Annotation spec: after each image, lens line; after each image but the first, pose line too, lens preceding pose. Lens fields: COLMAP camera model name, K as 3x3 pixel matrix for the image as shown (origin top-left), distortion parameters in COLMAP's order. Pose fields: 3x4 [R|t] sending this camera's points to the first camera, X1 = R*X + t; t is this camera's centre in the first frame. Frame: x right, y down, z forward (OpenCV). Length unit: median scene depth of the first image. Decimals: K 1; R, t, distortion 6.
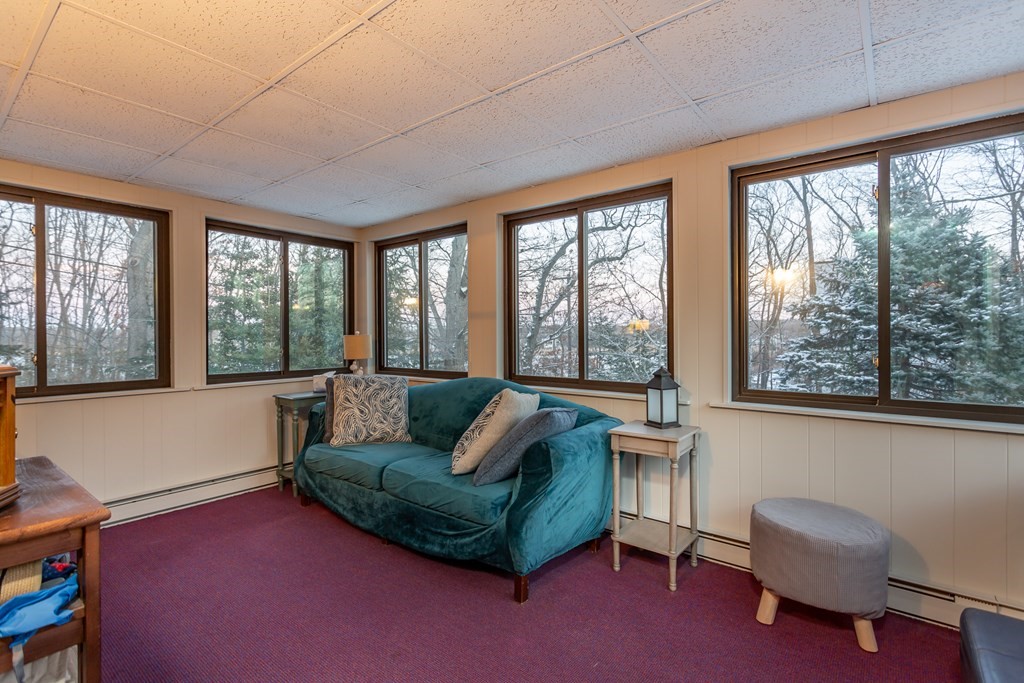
lens RADIAL K [[488.2, 0, 510.5], [0, 488.2, 337.9], [0, 0, 1]] dist [-0.003151, 0.003717]
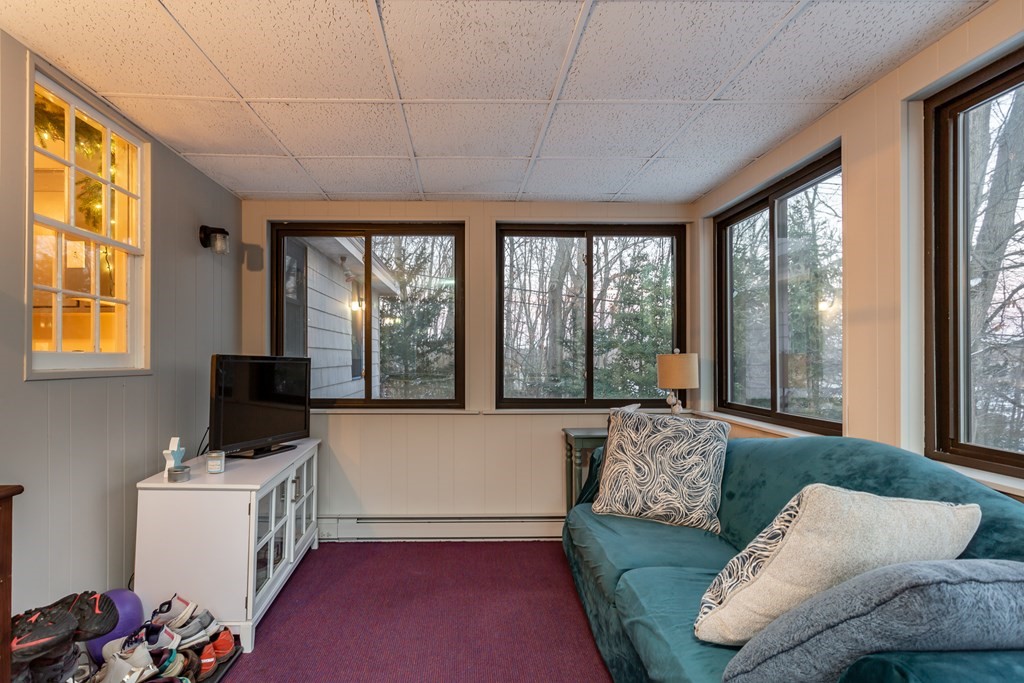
lens RADIAL K [[529.8, 0, 480.0], [0, 529.8, 354.9], [0, 0, 1]] dist [-0.013677, 0.001462]
pose [[0.630700, 0.002826, -0.776022, 0.111838], [-0.007872, 0.999965, -0.002756, -0.000273], [0.775987, 0.007847, 0.630700, 0.363620]]
